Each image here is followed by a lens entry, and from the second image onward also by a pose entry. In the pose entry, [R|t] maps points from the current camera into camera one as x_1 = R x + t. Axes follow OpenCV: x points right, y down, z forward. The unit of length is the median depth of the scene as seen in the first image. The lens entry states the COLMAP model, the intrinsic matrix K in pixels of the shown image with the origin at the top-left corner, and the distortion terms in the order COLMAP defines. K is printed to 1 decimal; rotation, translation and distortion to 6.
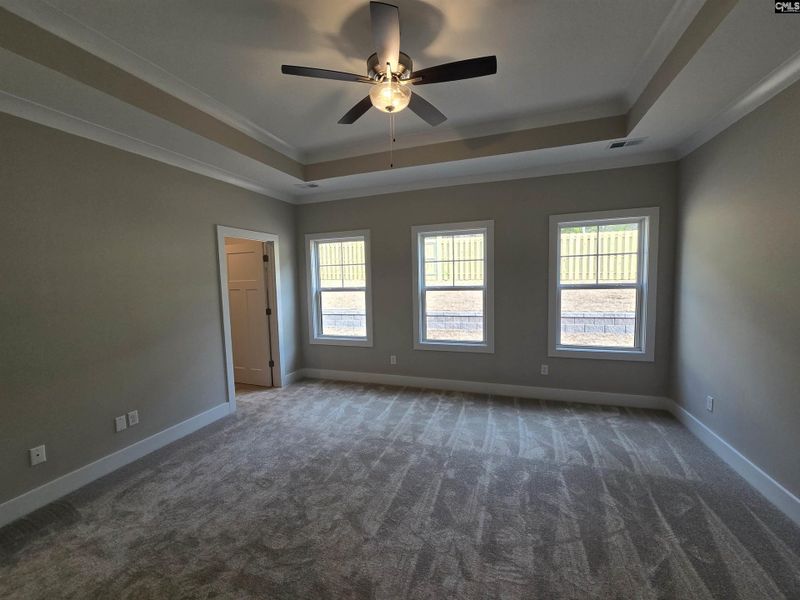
lens RADIAL K [[328.6, 0, 397.3], [0, 328.6, 301.9], [0, 0, 1]] dist [-0.004715, 0.001964]
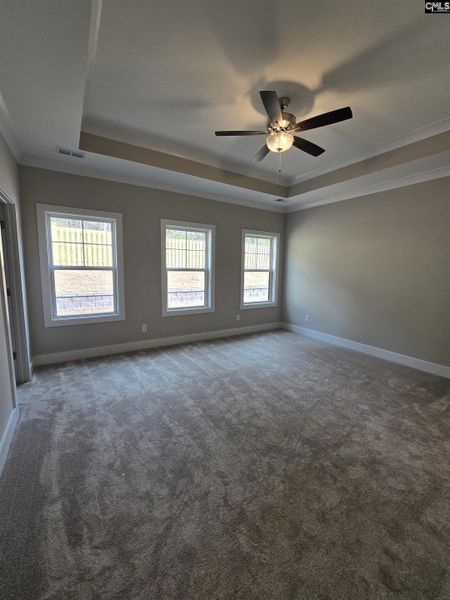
lens RADIAL K [[246.5, 0, 233.9], [0, 246.5, 300.6], [0, 0, 1]] dist [-0.004715, 0.001964]
pose [[0.608618, -0.076698, 0.789748, -0.612068], [0.014302, 0.996216, 0.085728, 0.003547], [-0.793335, -0.040881, 0.607412, 0.226565]]
